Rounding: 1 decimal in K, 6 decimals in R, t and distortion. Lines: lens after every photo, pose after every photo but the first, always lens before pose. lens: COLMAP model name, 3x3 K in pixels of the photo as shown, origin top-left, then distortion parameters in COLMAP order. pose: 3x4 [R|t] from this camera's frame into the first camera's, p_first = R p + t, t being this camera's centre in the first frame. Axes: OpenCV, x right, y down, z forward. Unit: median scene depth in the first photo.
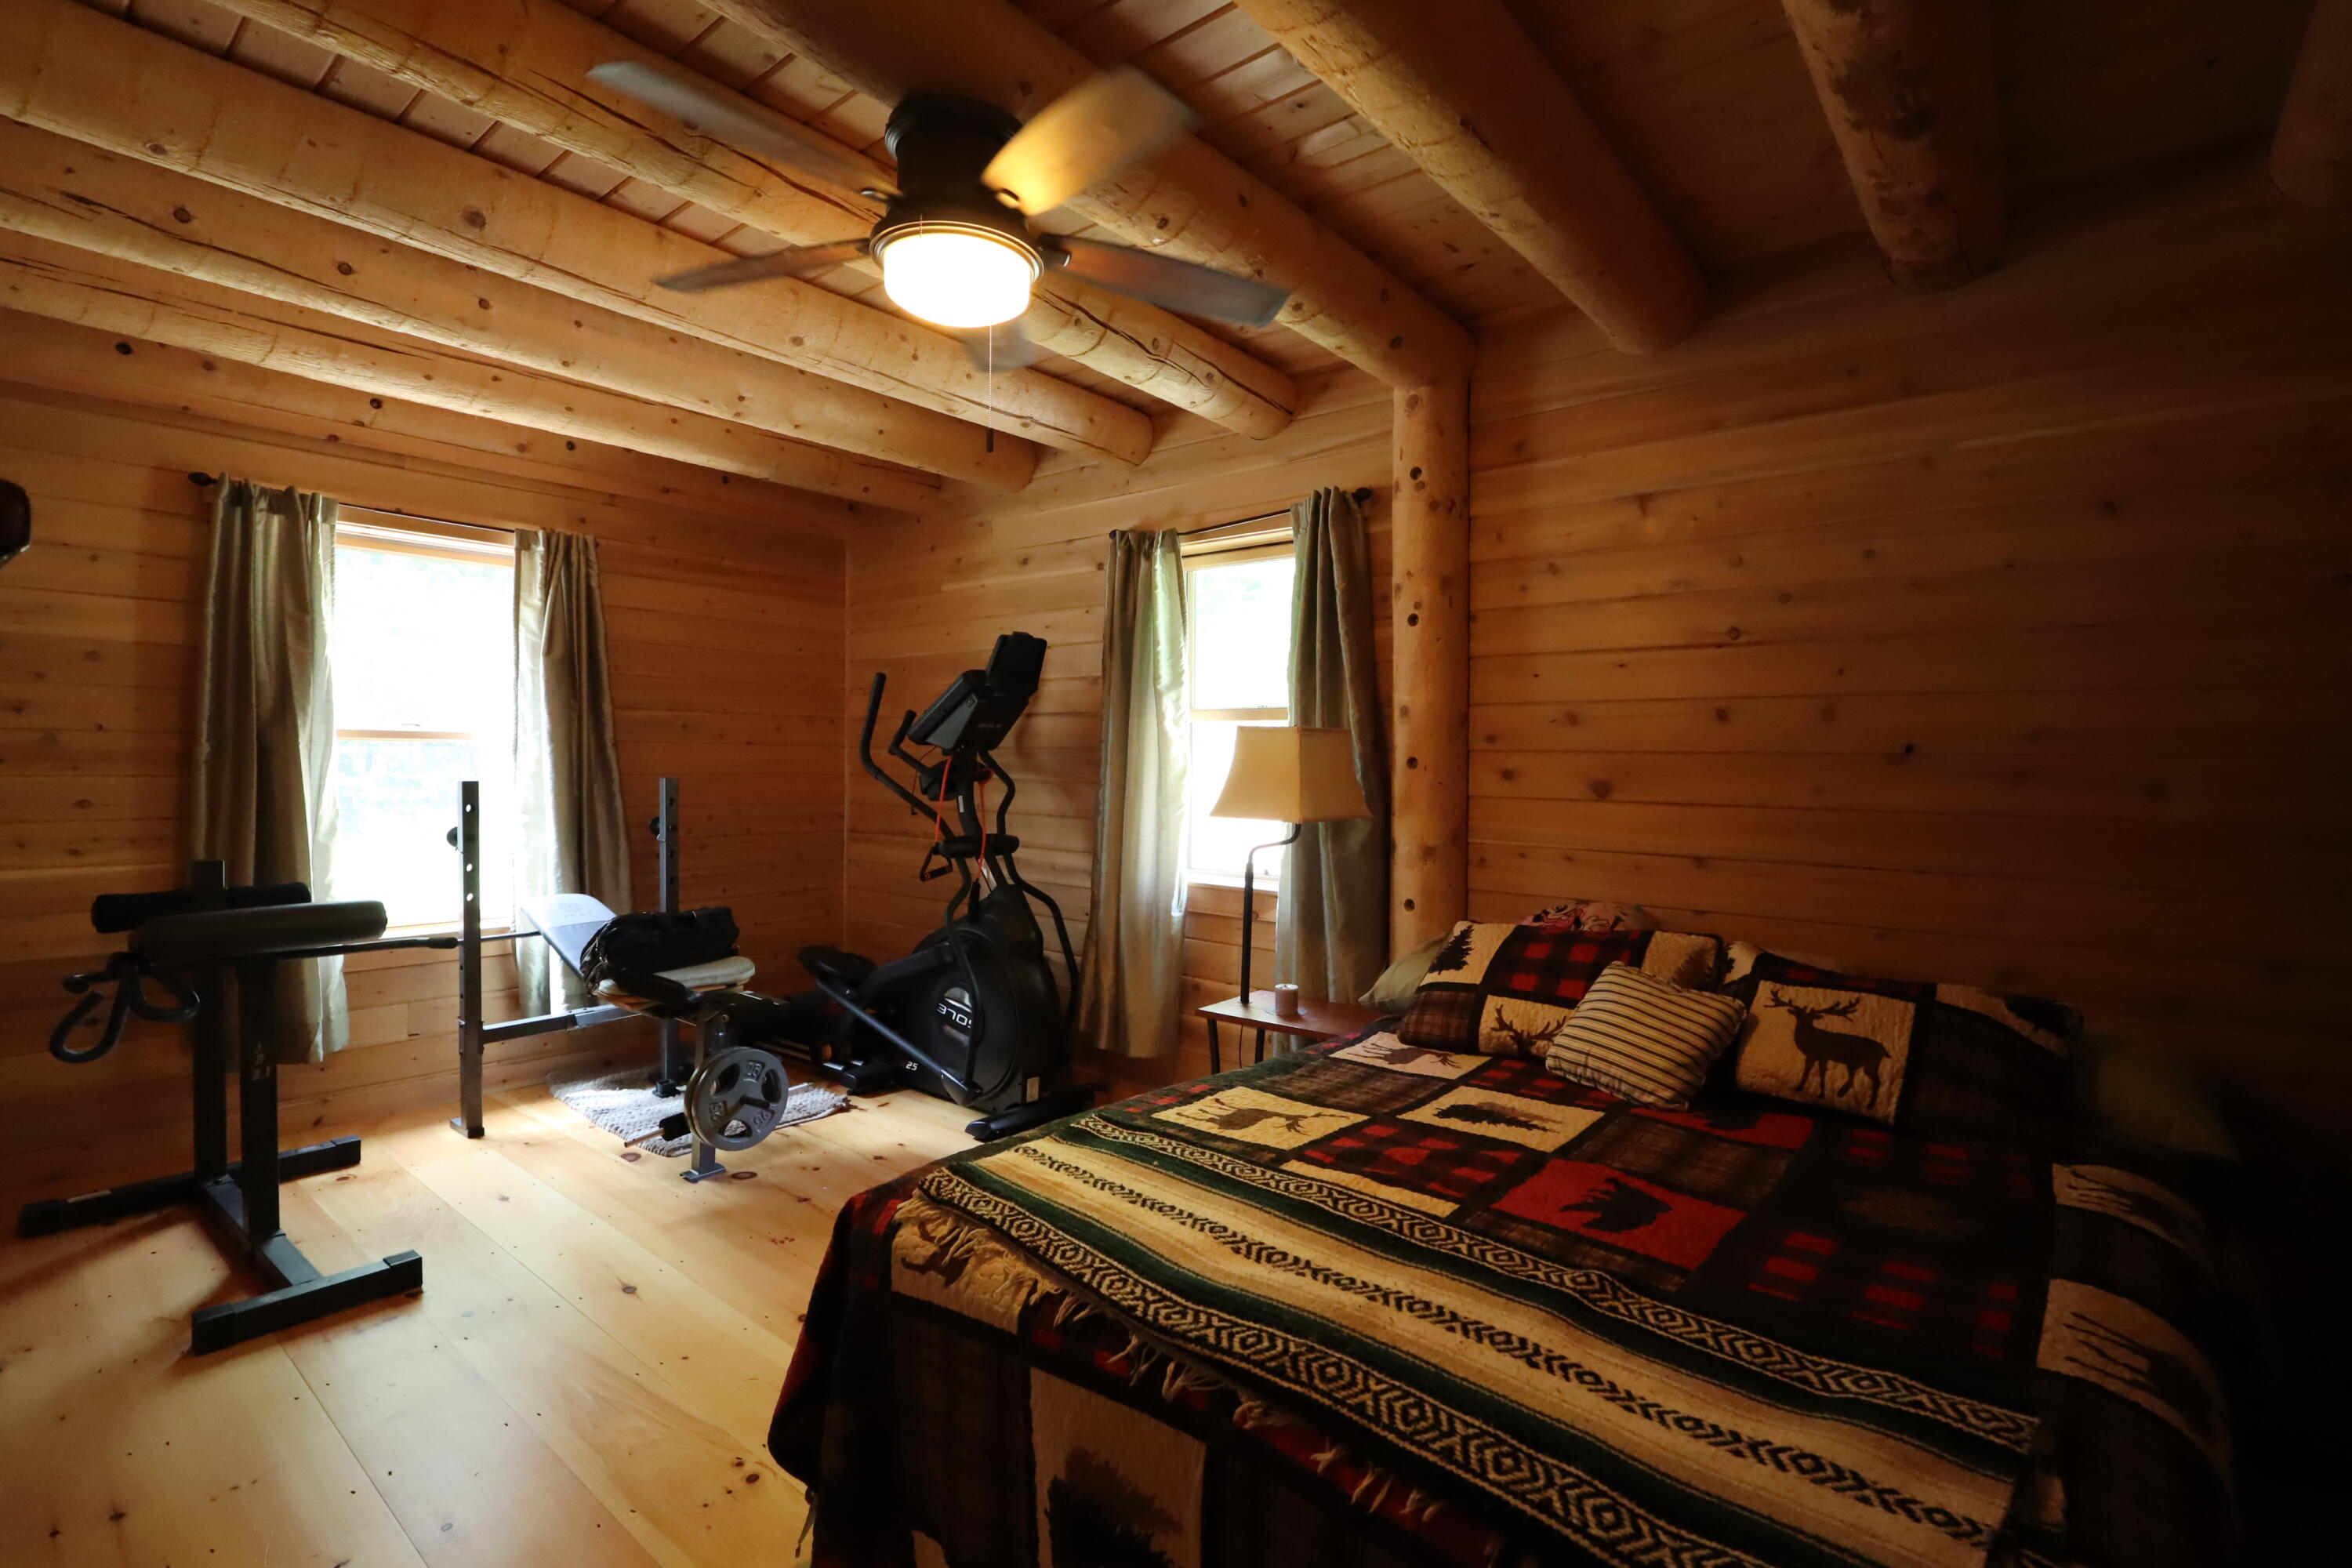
lens RADIAL K [[1089.1, 0, 1170.9], [0, 1089.1, 778.8], [0, 0, 1]] dist [-0.001415, 0.000145]
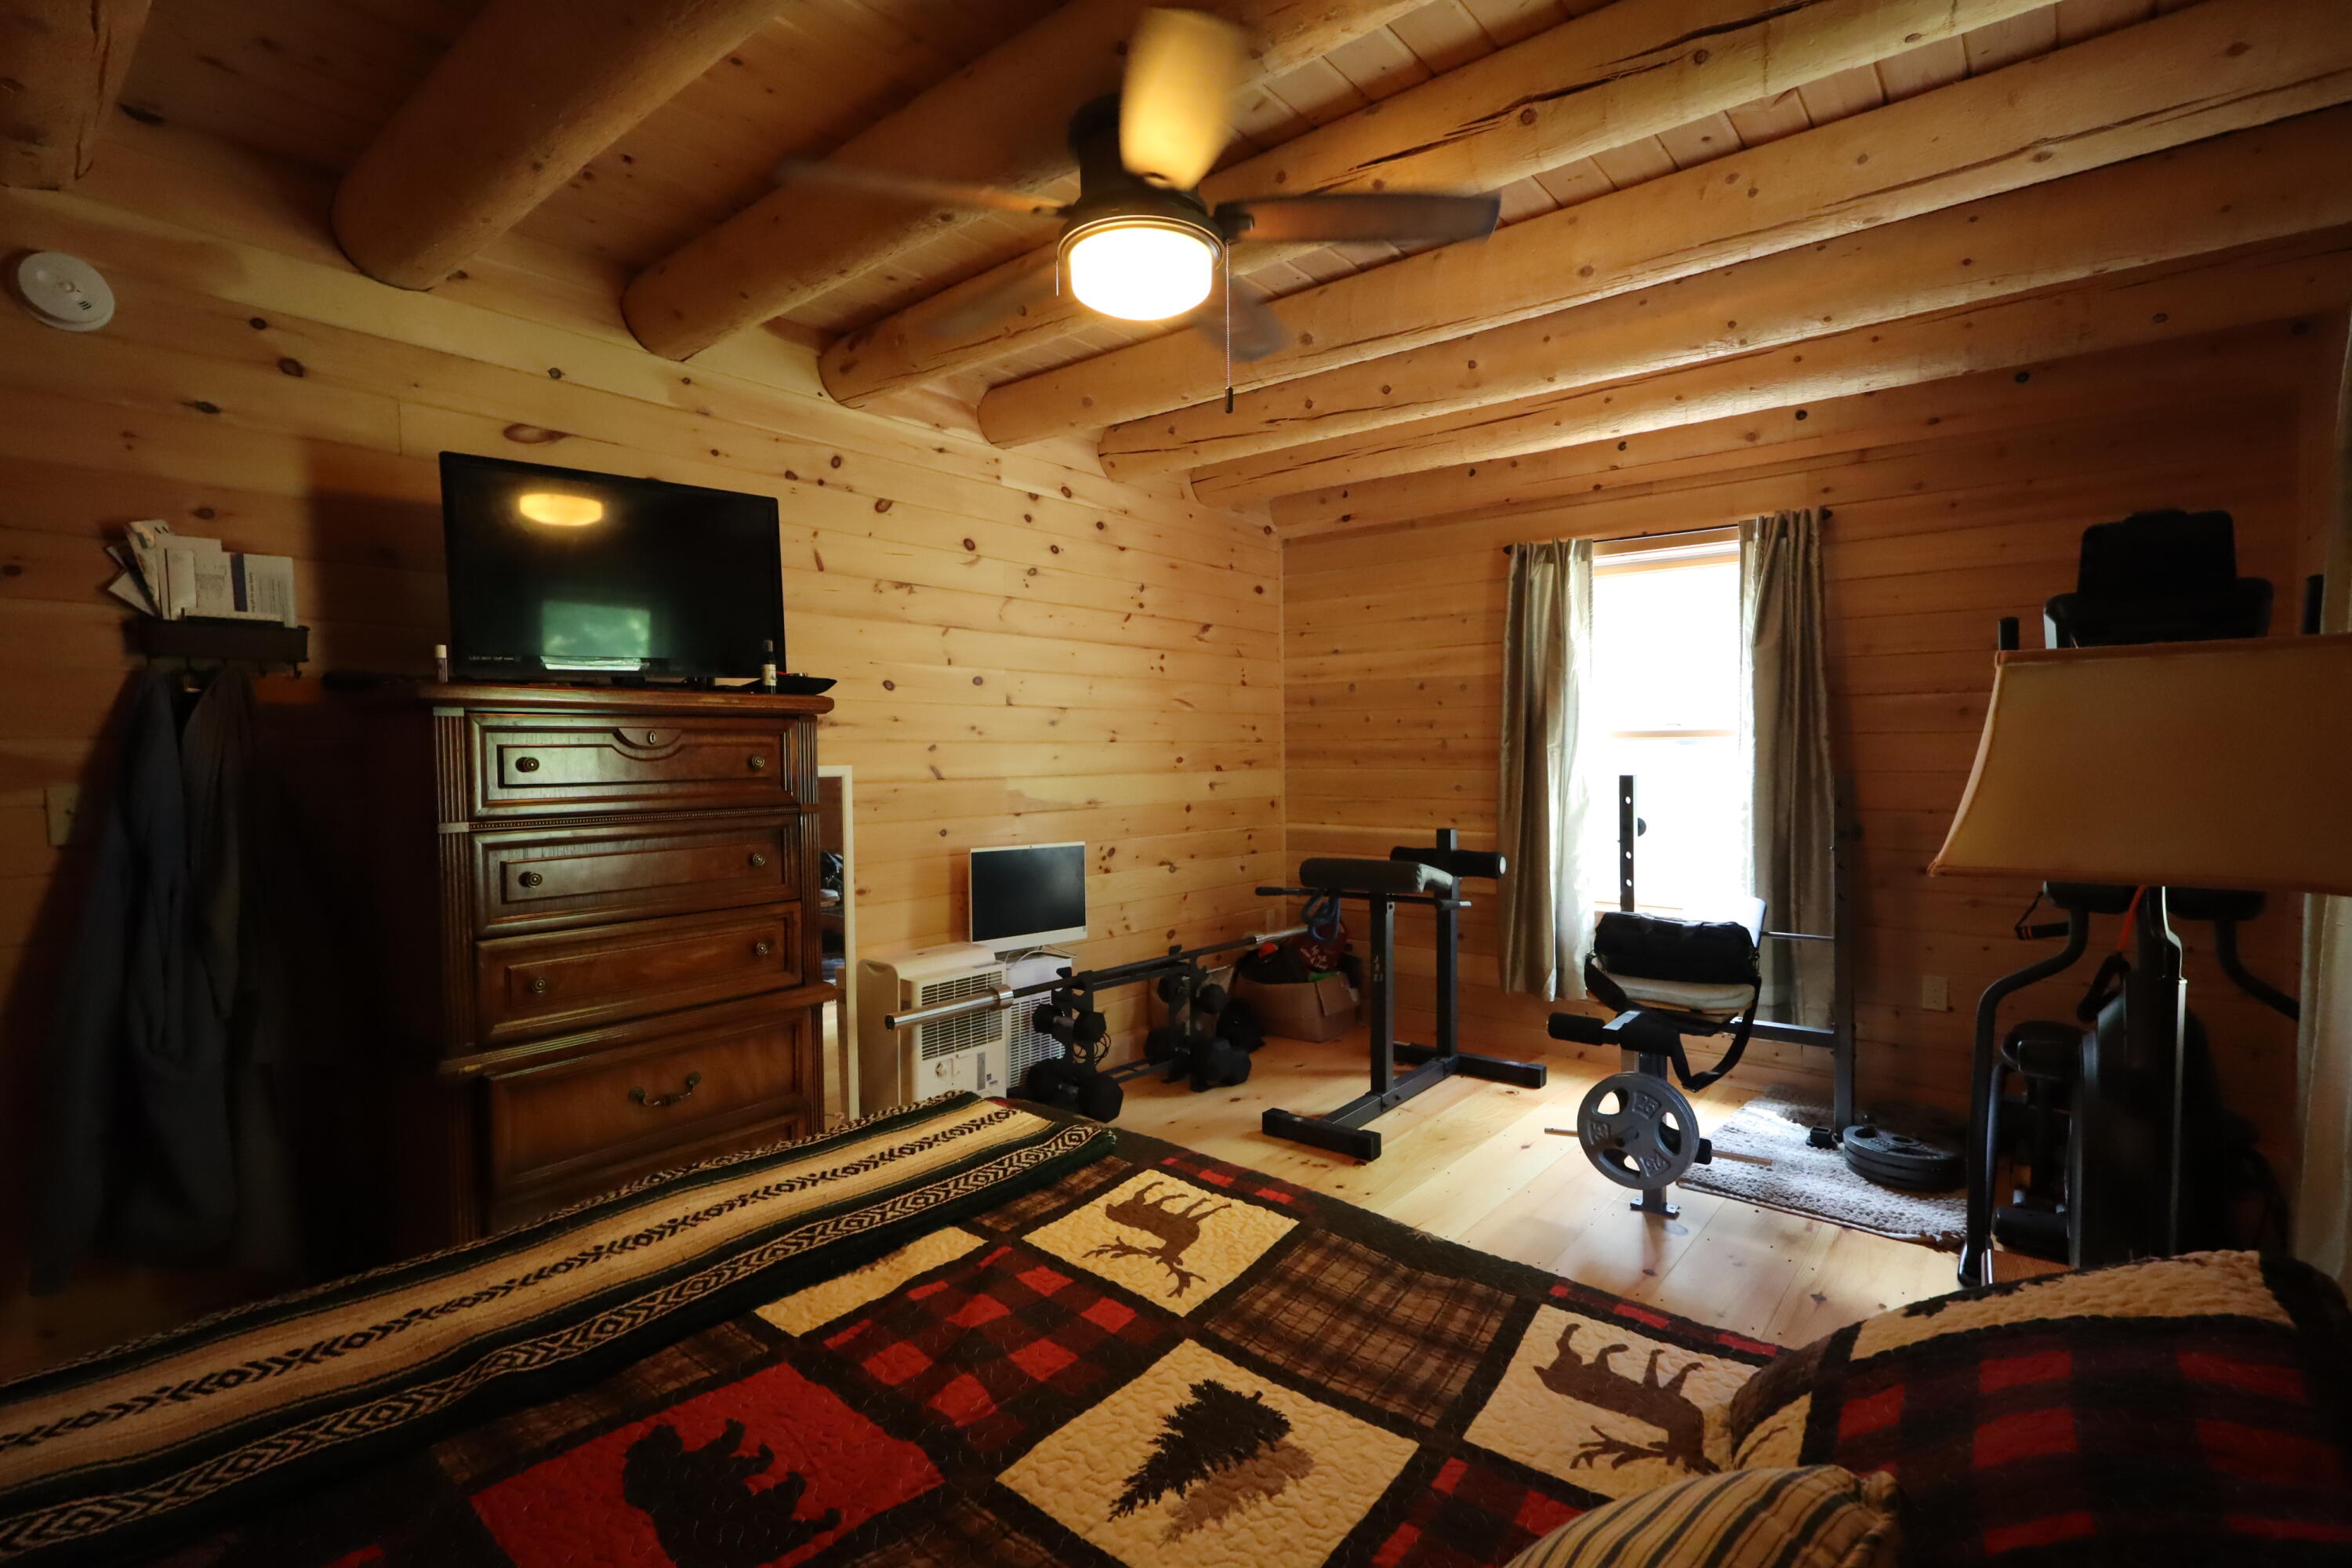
lens RADIAL K [[1089.1, 0, 1171.8], [0, 1089.1, 781.9], [0, 0, 1]] dist [-0.001415, 0.000145]
pose [[0.004553, 0.012119, -0.999916, 0.659114], [-0.014570, 0.999821, 0.012052, 0.003361], [0.999883, 0.014514, 0.004728, 0.823289]]
